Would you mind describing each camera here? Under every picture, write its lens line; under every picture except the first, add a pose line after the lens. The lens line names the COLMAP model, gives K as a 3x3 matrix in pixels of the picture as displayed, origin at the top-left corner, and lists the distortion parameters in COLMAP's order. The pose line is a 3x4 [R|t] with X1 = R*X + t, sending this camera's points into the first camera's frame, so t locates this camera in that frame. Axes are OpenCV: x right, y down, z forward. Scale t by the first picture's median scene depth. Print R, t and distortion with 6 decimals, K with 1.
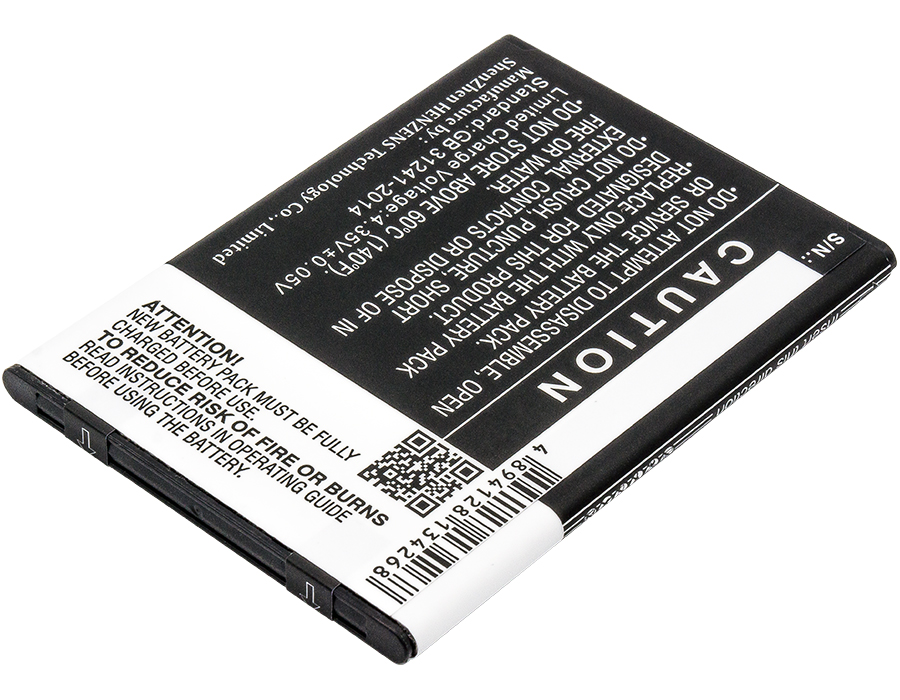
lens RADIAL K [[3333.4, 0, 482.0], [0, 3333.4, 350.2], [0, 0, 1]] dist [0.167567, -2.631569]
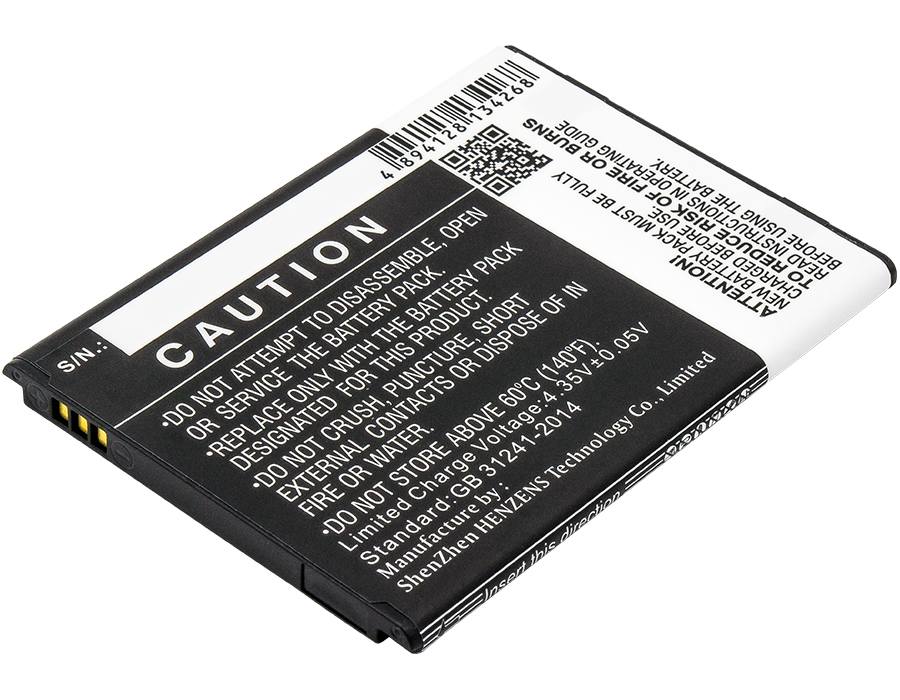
lens RADIAL K [[3333.4, 0, 482.0], [0, 3333.4, 350.2], [0, 0, 1]] dist [0.167567, -2.631569]
pose [[-0.998293, -0.039655, -0.042870, 0.029428], [-0.045354, 0.064012, 0.996918, -1.003513], [-0.036789, 0.997161, -0.065701, 1.072435]]
